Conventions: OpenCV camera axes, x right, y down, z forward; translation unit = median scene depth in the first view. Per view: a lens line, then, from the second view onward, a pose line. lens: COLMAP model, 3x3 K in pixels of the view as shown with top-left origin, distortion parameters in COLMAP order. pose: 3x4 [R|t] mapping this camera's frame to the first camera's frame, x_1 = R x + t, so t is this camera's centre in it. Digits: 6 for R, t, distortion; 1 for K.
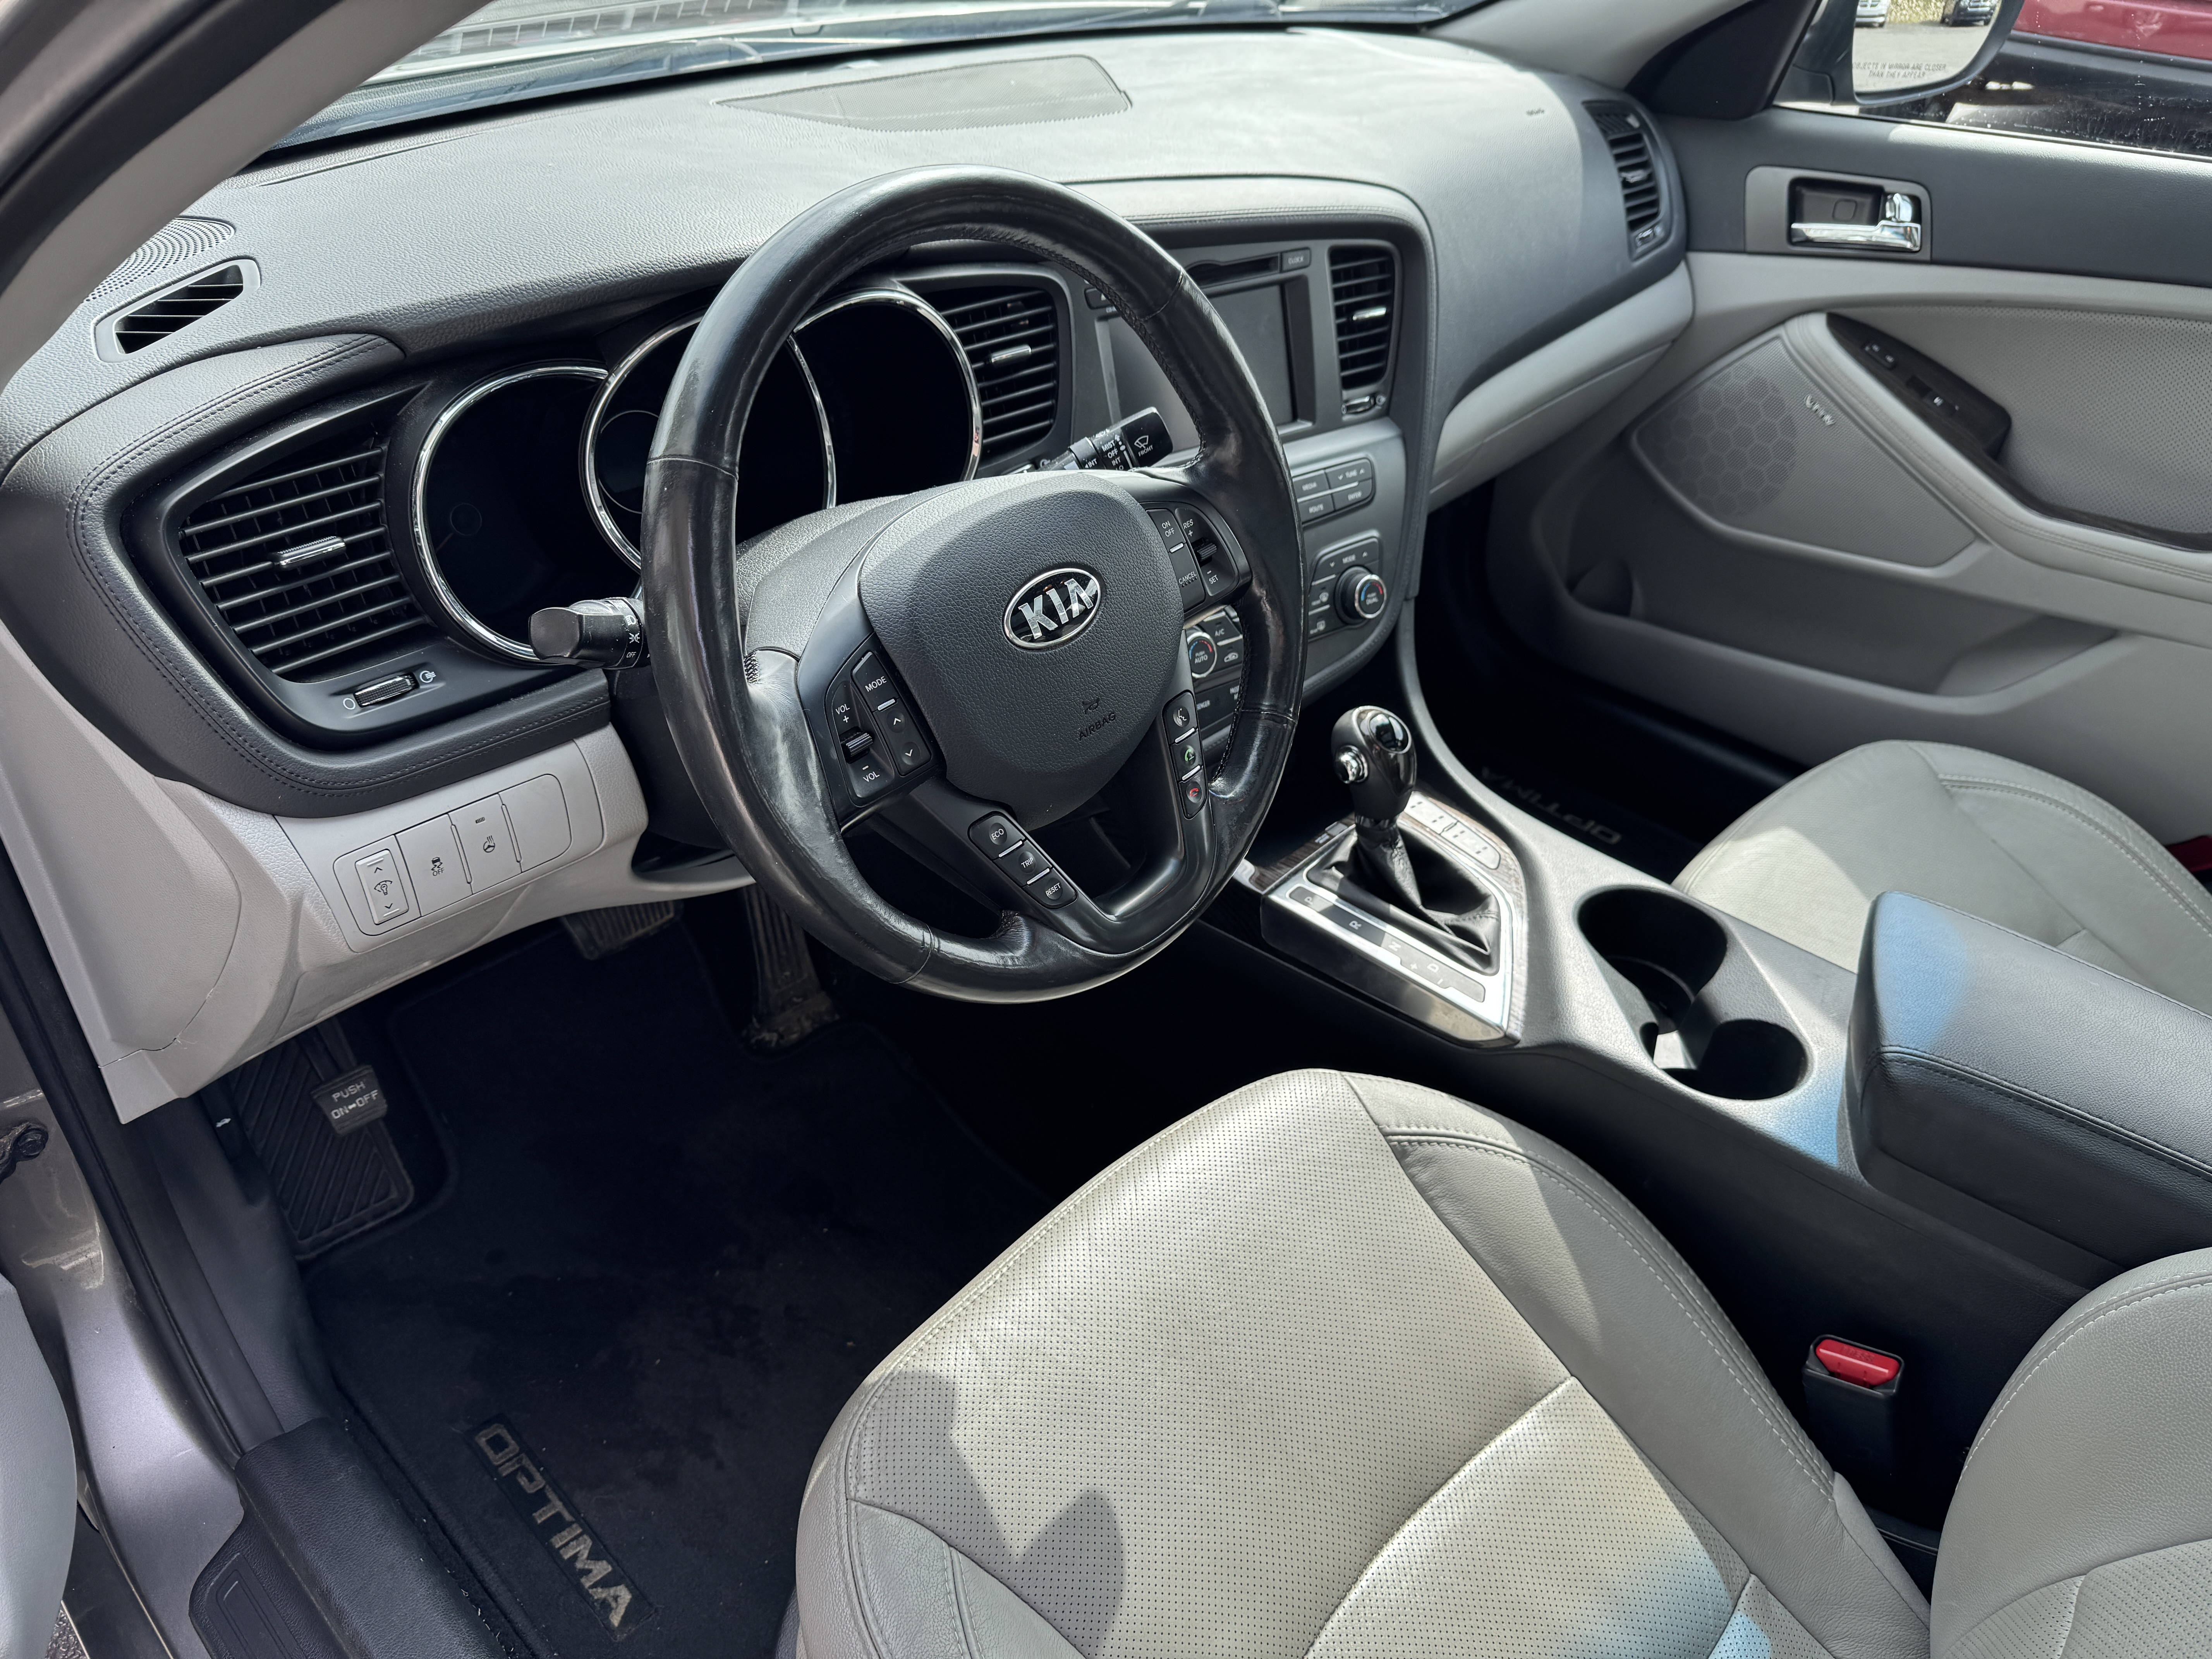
lens RADIAL K [[1538.2, 0, 1111.5], [0, 1538.2, 854.0], [0, 0, 1]] dist [0.075057, -0.130431]
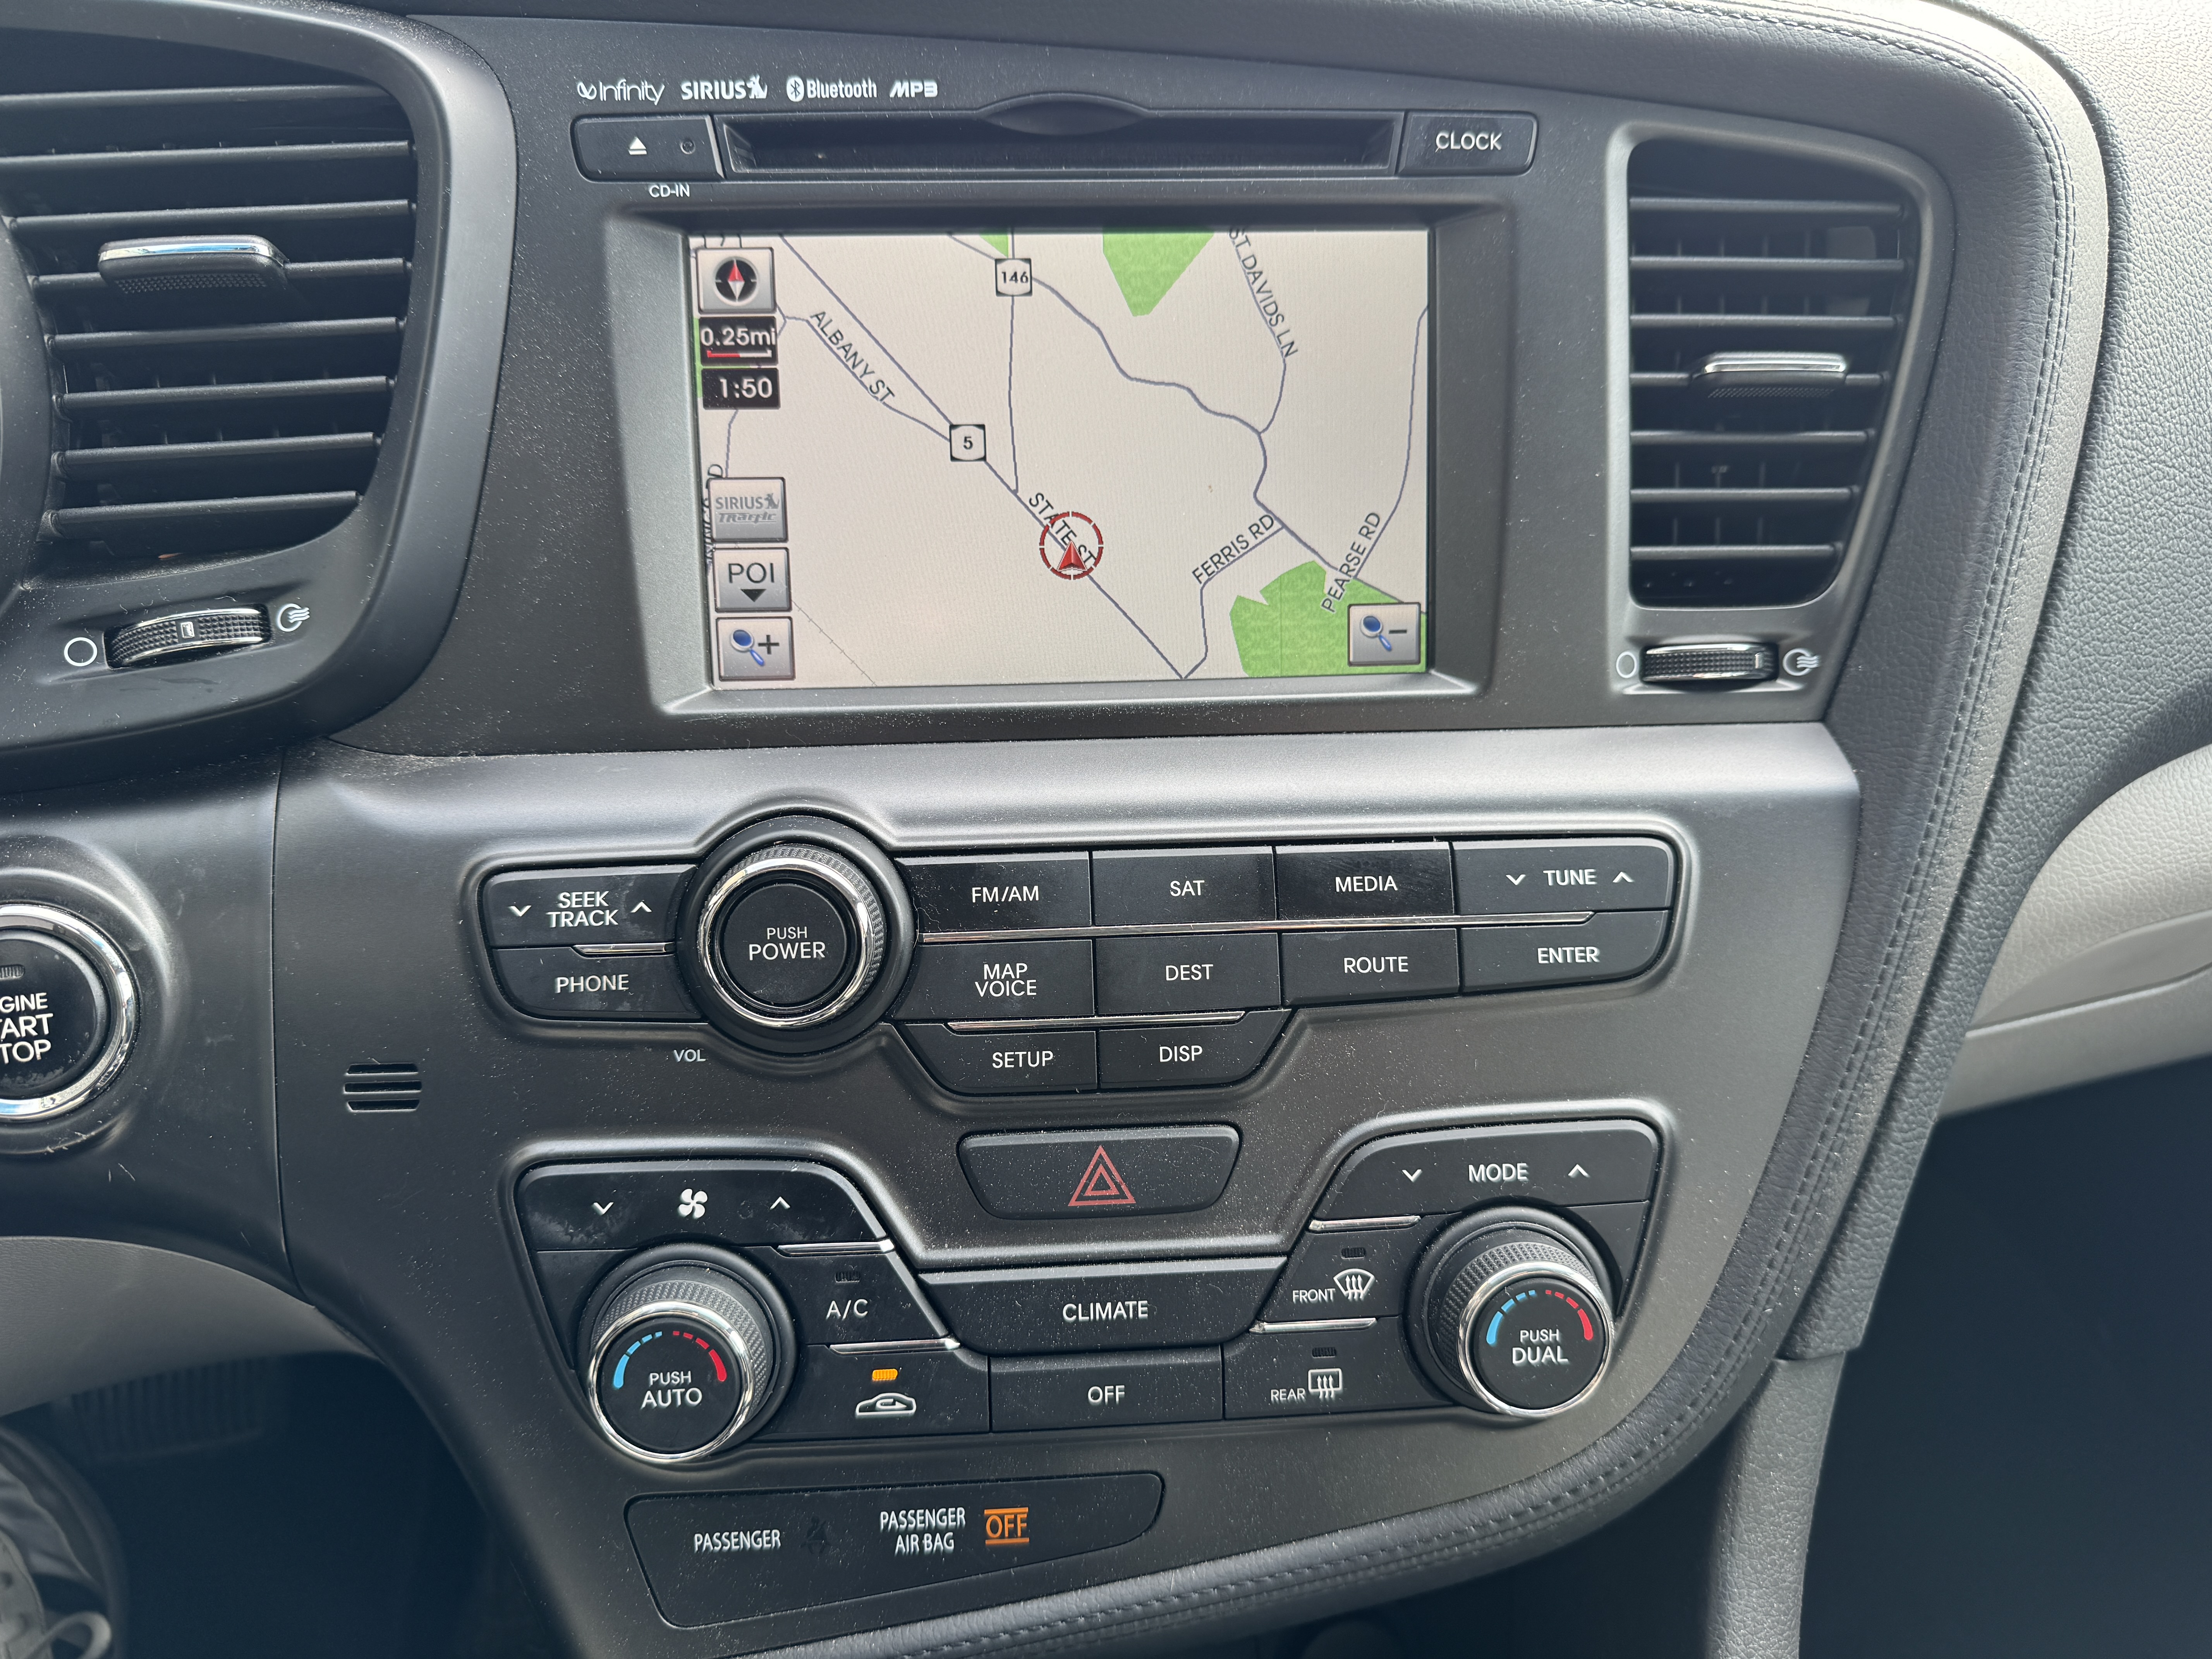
lens RADIAL K [[1578.0, 0, 1103.3], [0, 1578.0, 826.9], [0, 0, 1]] dist [0.011459, -0.014553]
pose [[0.841035, 0.186496, -0.507818, 0.246545], [-0.294341, 0.945346, -0.140302, -0.207139], [0.453898, 0.267471, 0.849962, 0.784171]]
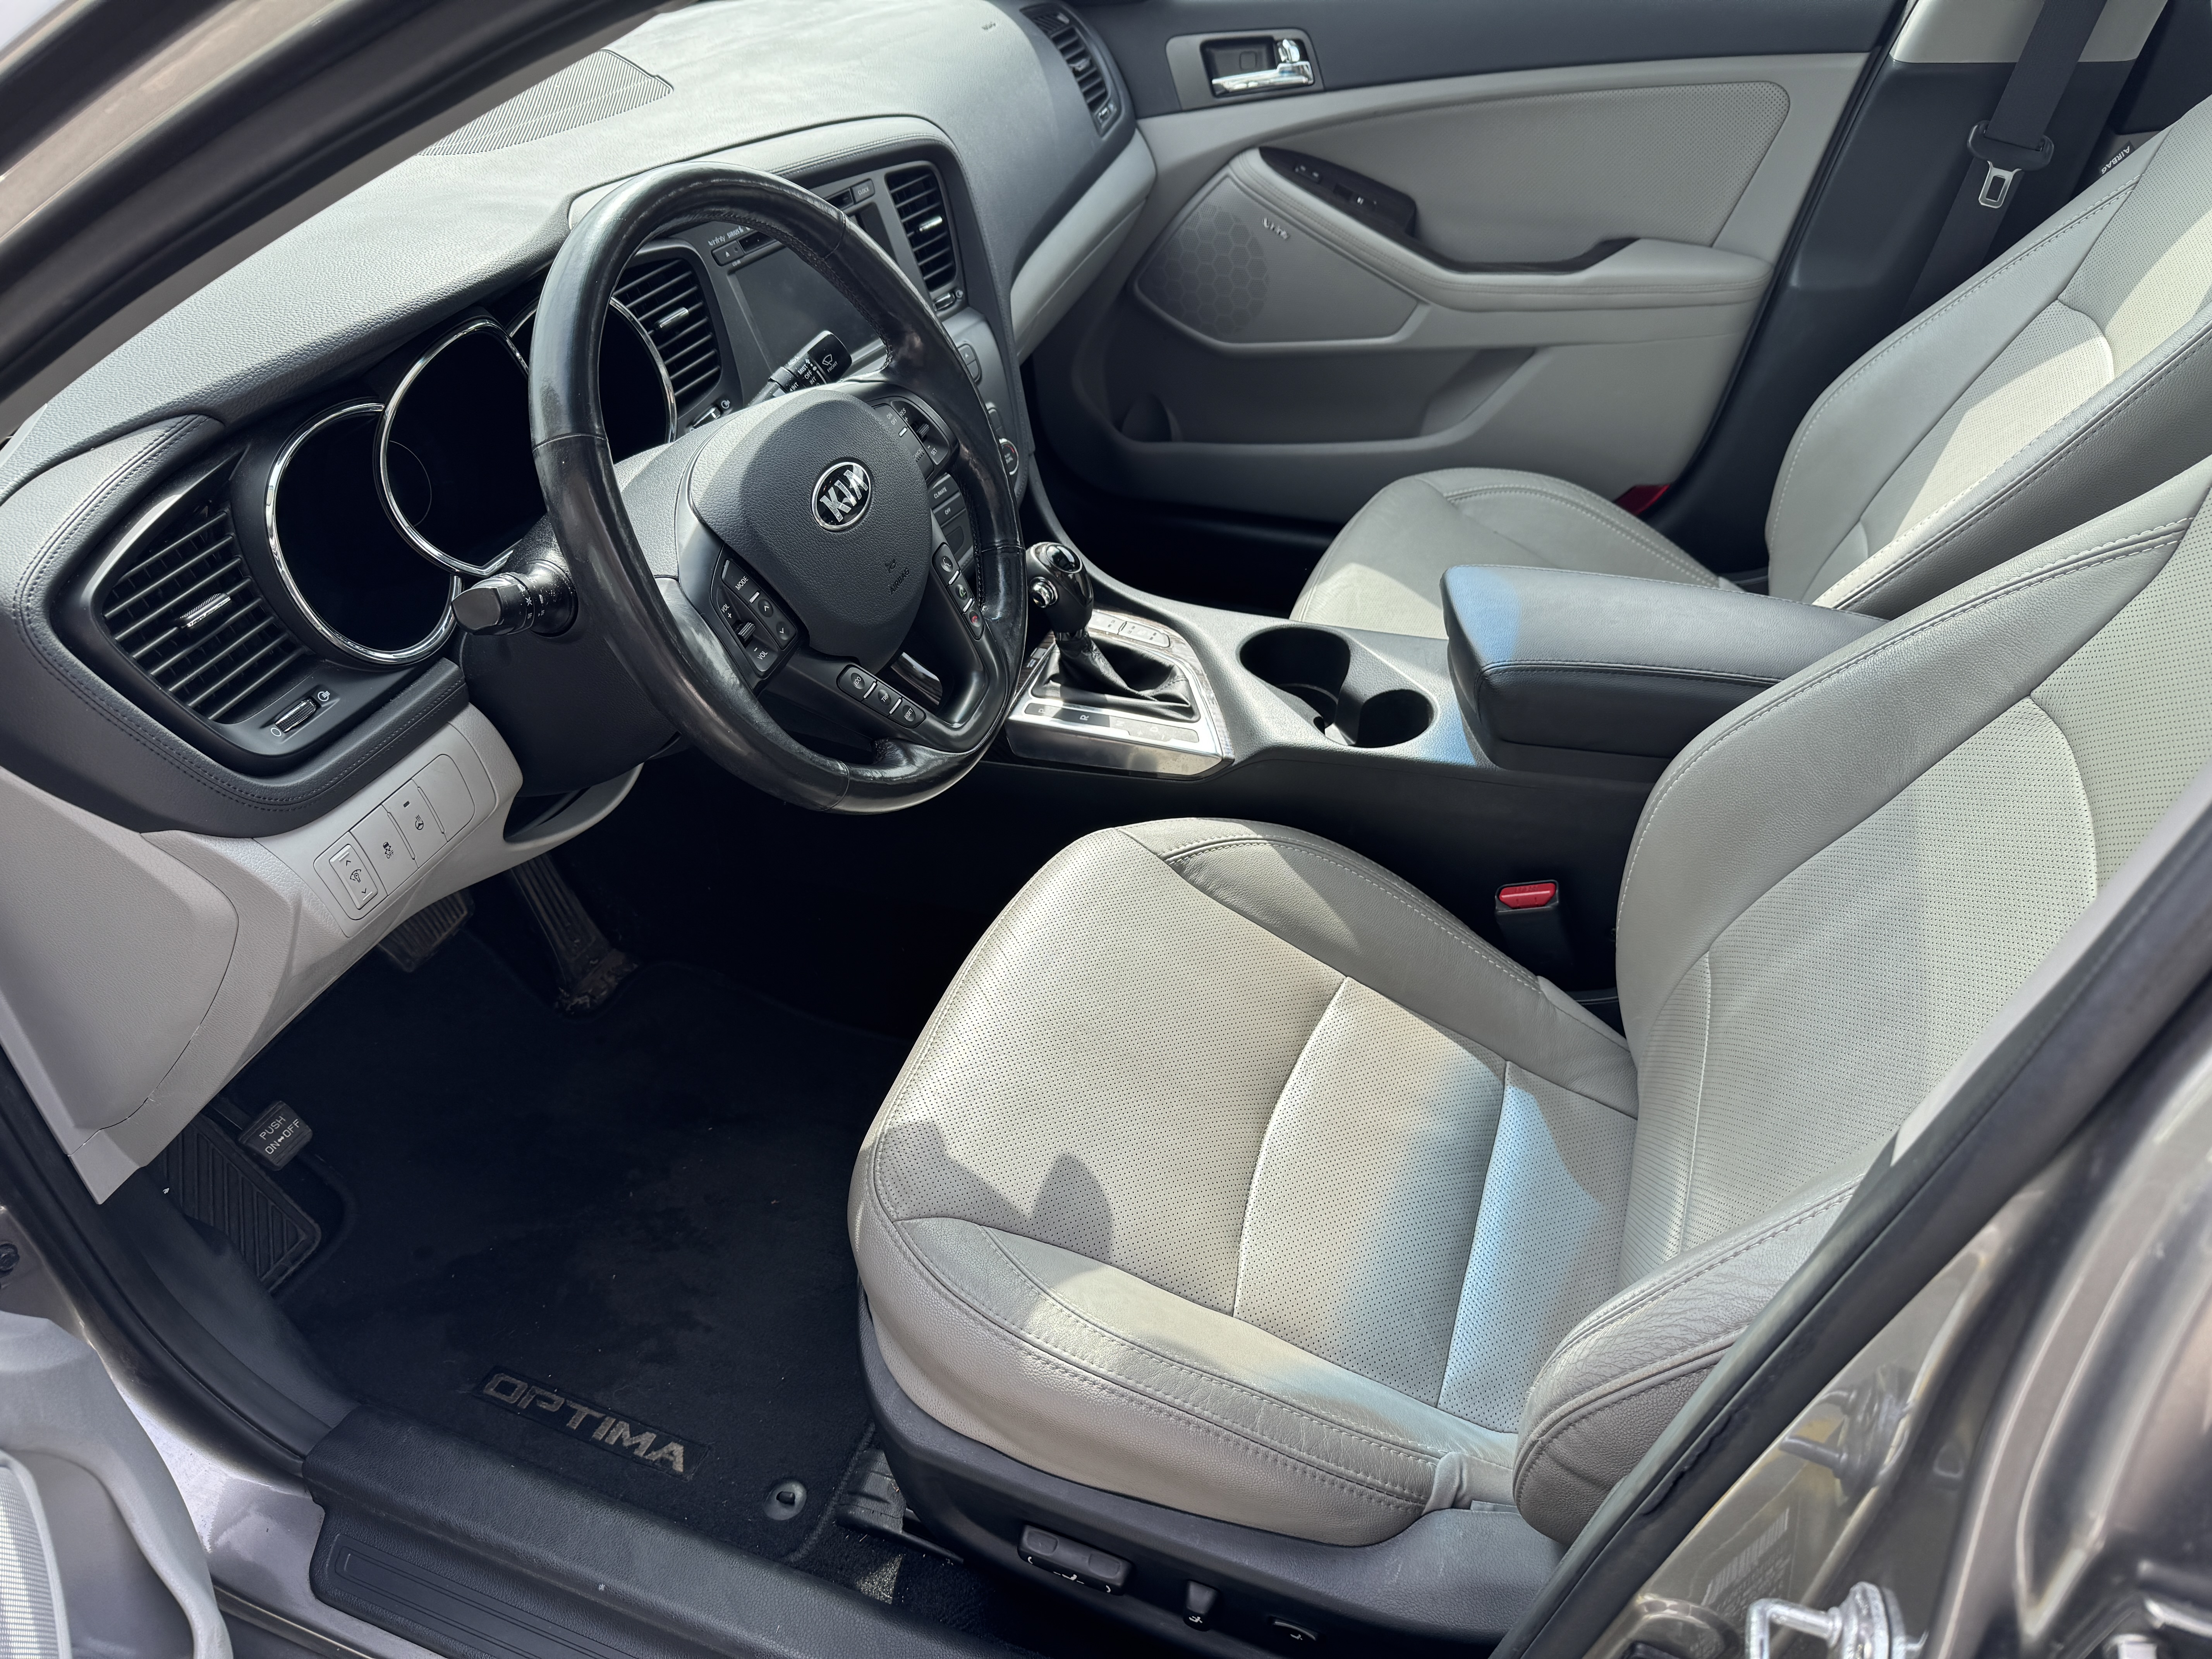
lens RADIAL K [[1566.7, 0, 1108.2], [0, 1566.7, 868.5], [0, 0, 1]] dist [0.050759, -0.071929]
pose [[0.915793, -0.311311, 0.253790, -0.185029], [0.298552, 0.950294, 0.088363, 0.059073], [-0.268683, -0.005152, 0.963215, -0.219291]]
